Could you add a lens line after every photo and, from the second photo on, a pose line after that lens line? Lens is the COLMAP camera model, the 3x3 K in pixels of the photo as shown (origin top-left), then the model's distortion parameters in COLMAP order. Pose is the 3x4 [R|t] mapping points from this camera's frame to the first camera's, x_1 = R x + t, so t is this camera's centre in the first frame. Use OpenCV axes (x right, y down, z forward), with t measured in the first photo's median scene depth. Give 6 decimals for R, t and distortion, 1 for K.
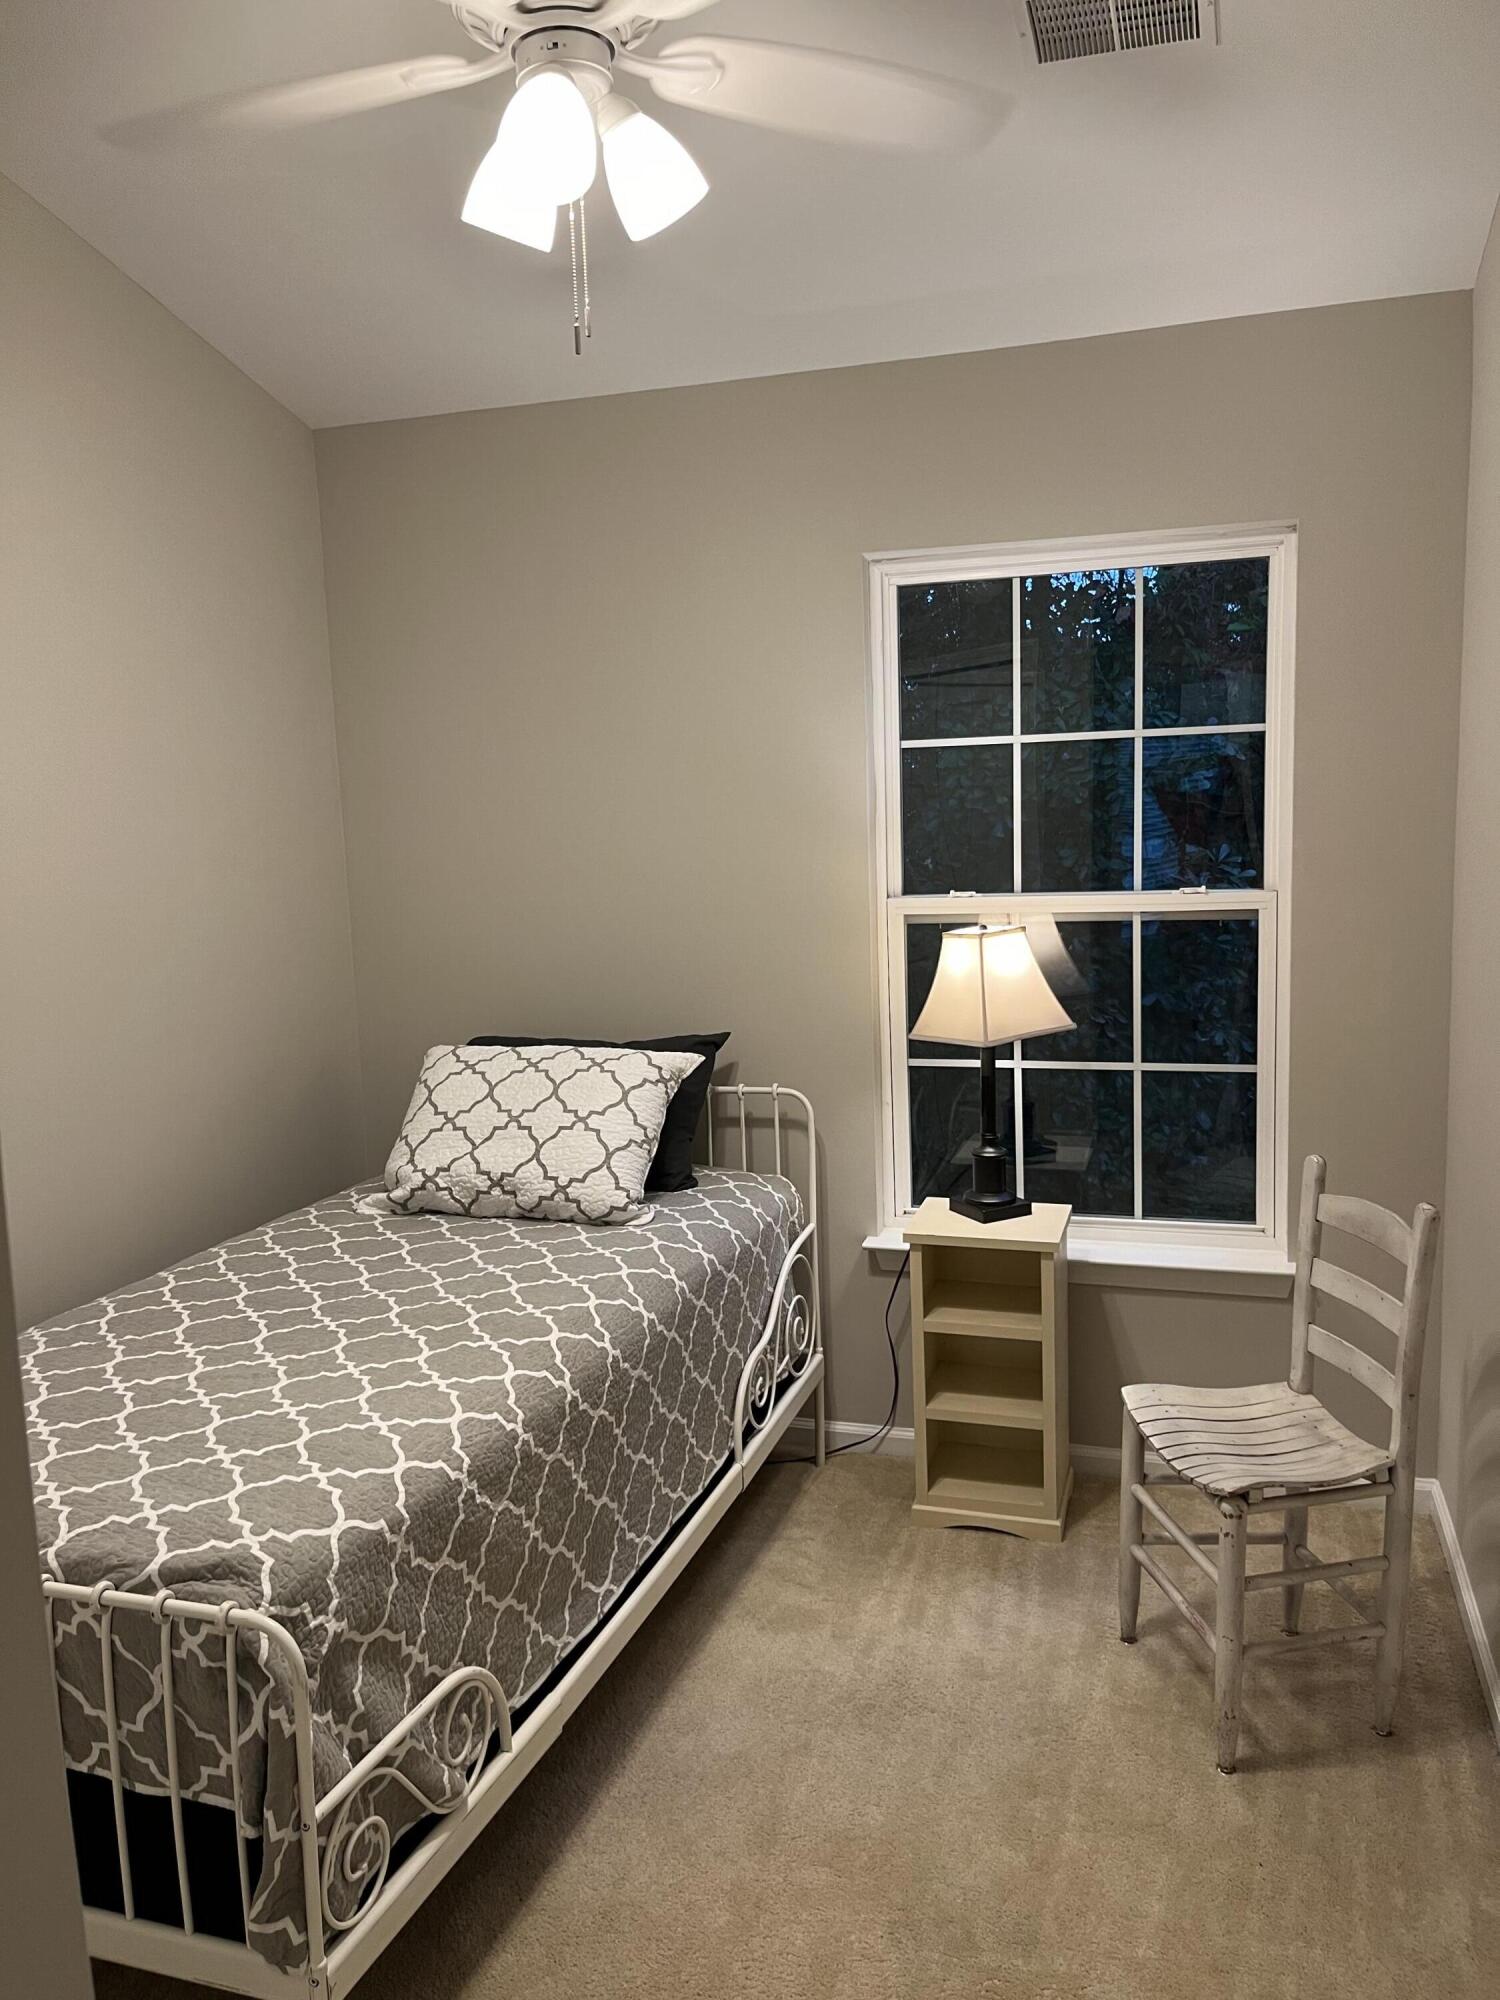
lens RADIAL K [[1508.7, 0, 751.4], [0, 1508.7, 984.2], [0, 0, 1]] dist [0.039406, -0.009146]
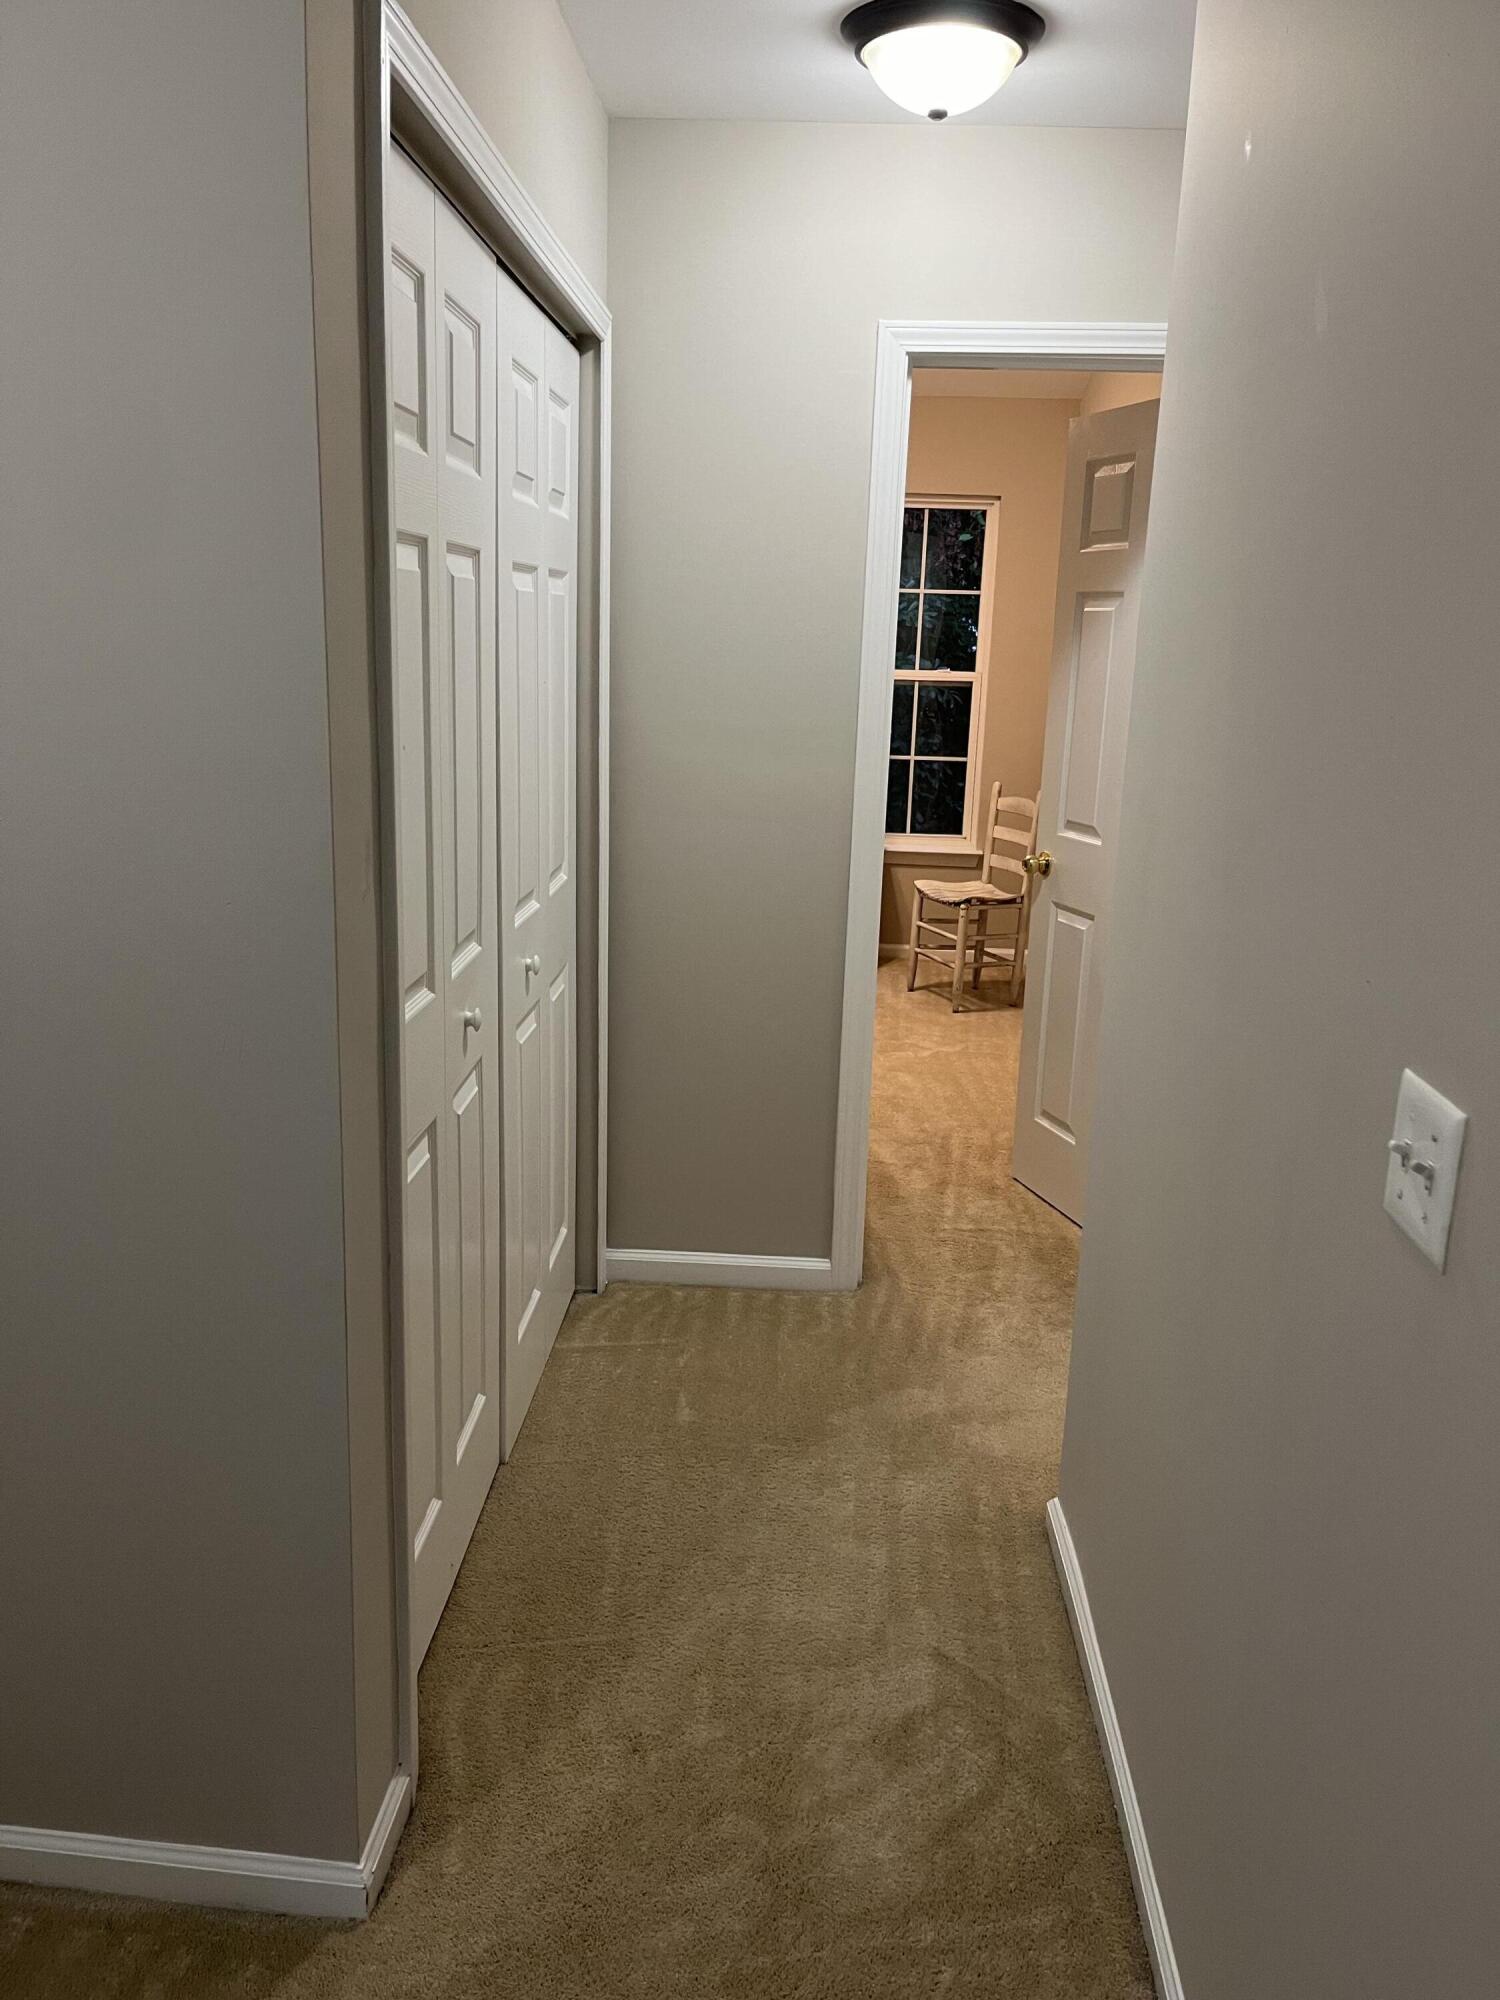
lens RADIAL K [[1512.8, 0, 741.4], [0, 1512.8, 1008.0], [0, 0, 1]] dist [0.065484, -0.089043]
pose [[0.971441, 0.004421, 0.237242, -0.527478], [-0.031869, 0.993198, 0.111987, 0.194332], [-0.235133, -0.116350, 0.964974, -1.122784]]
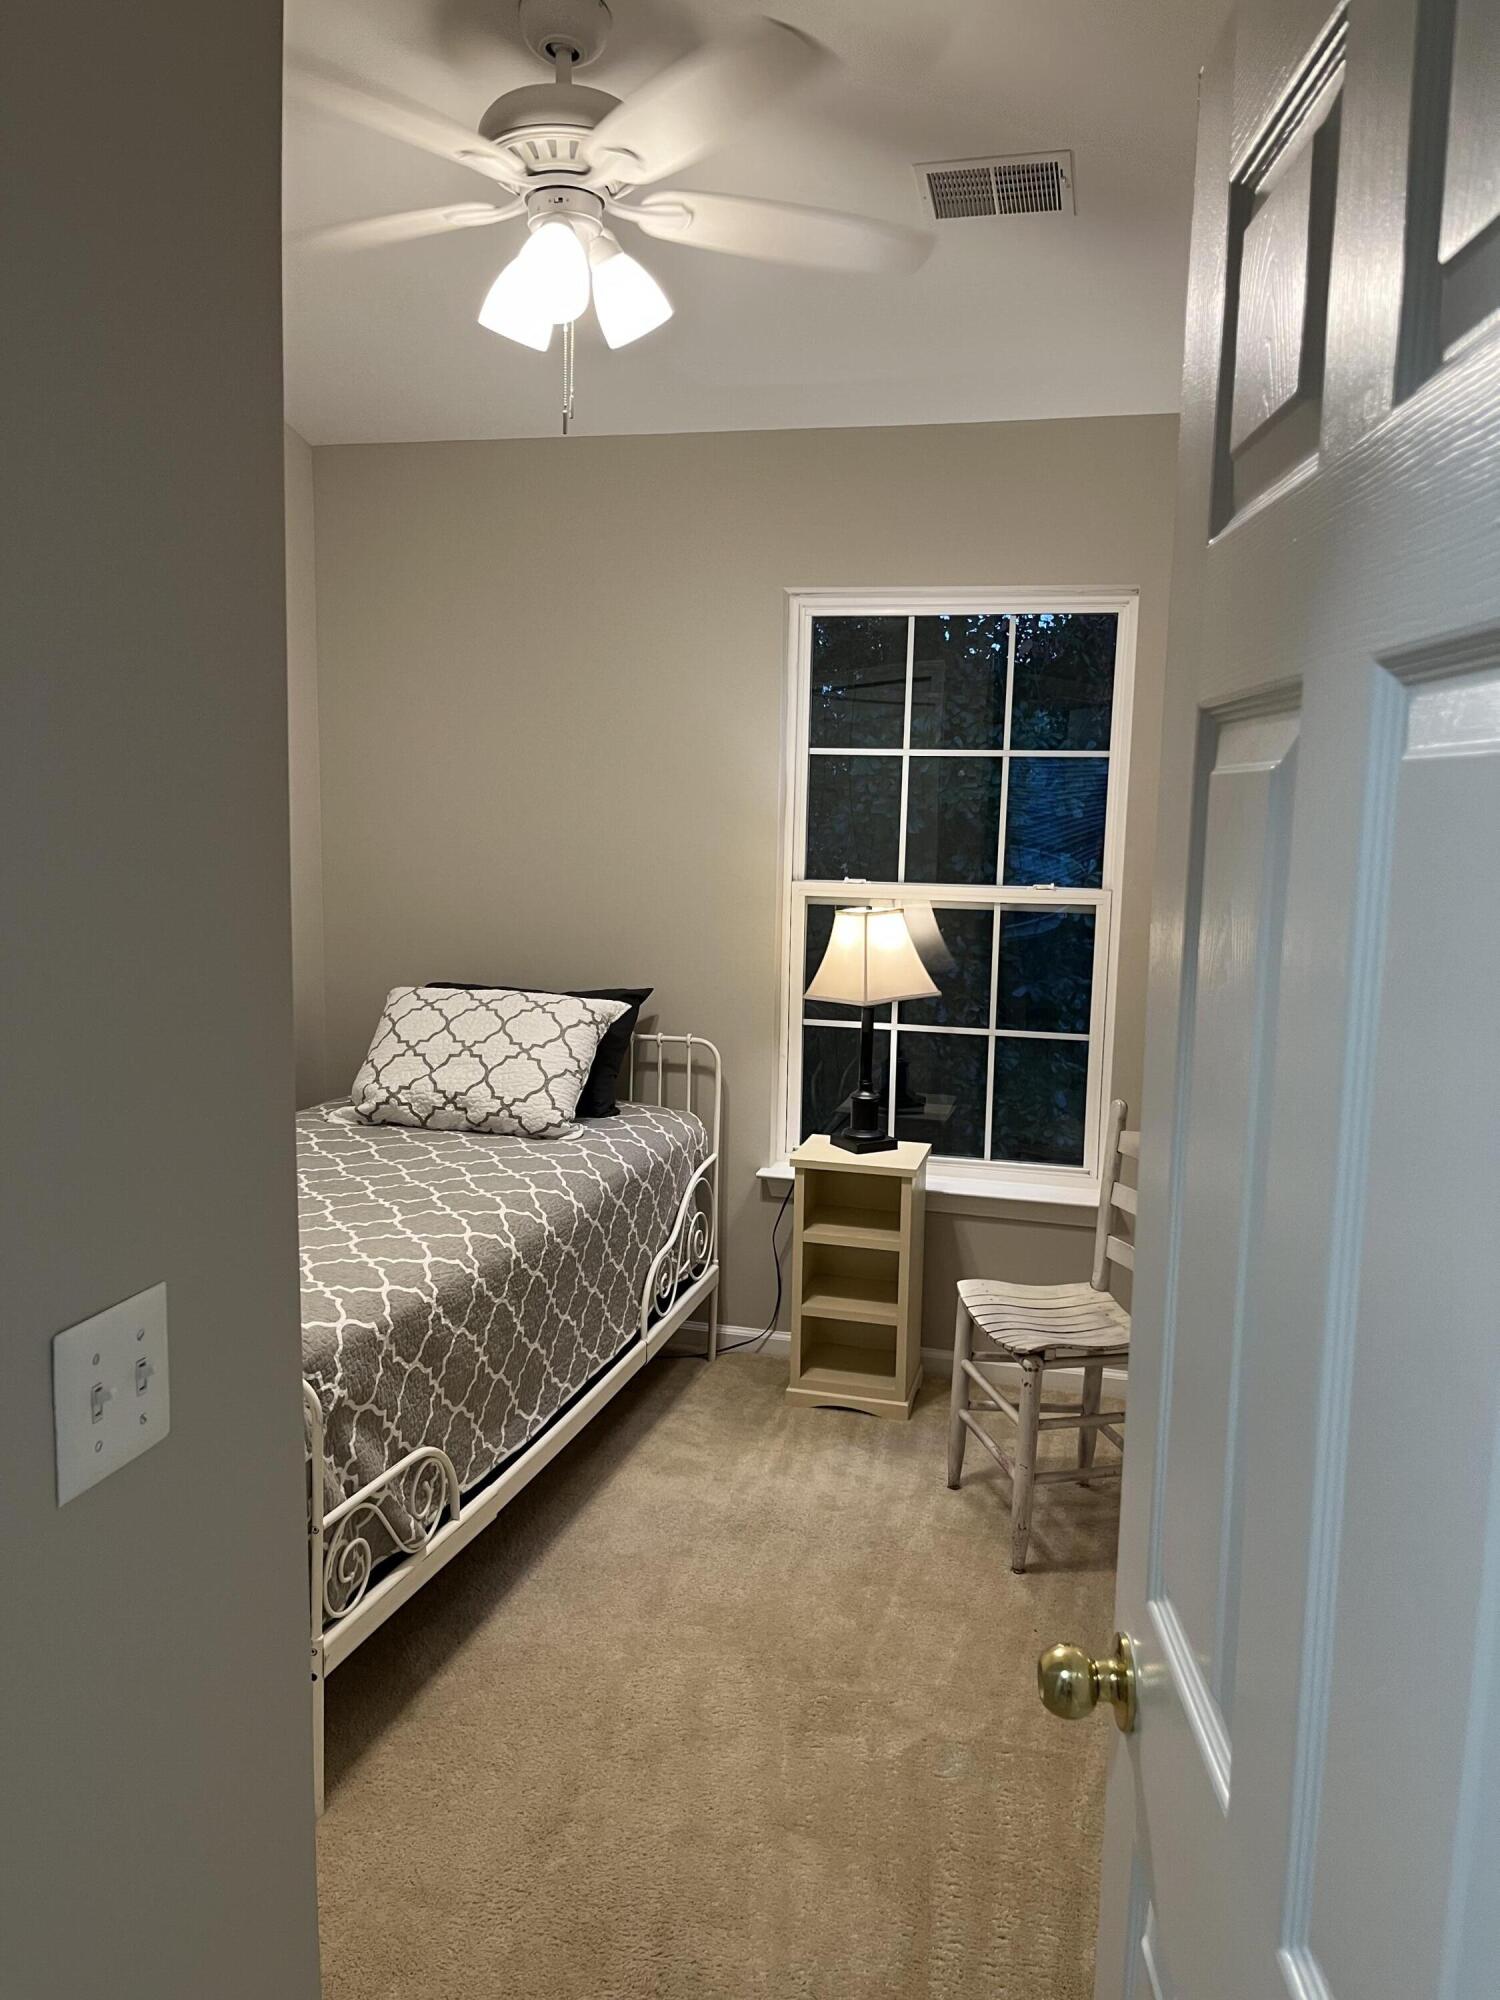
lens RADIAL K [[1515.7, 0, 765.2], [0, 1515.7, 1006.0], [0, 0, 1]] dist [0.075831, -0.106748]
pose [[0.996642, 0.047648, 0.066589, -0.005428], [-0.048456, 0.998769, 0.010571, 0.033418], [-0.066003, -0.013762, 0.997725, -0.209911]]
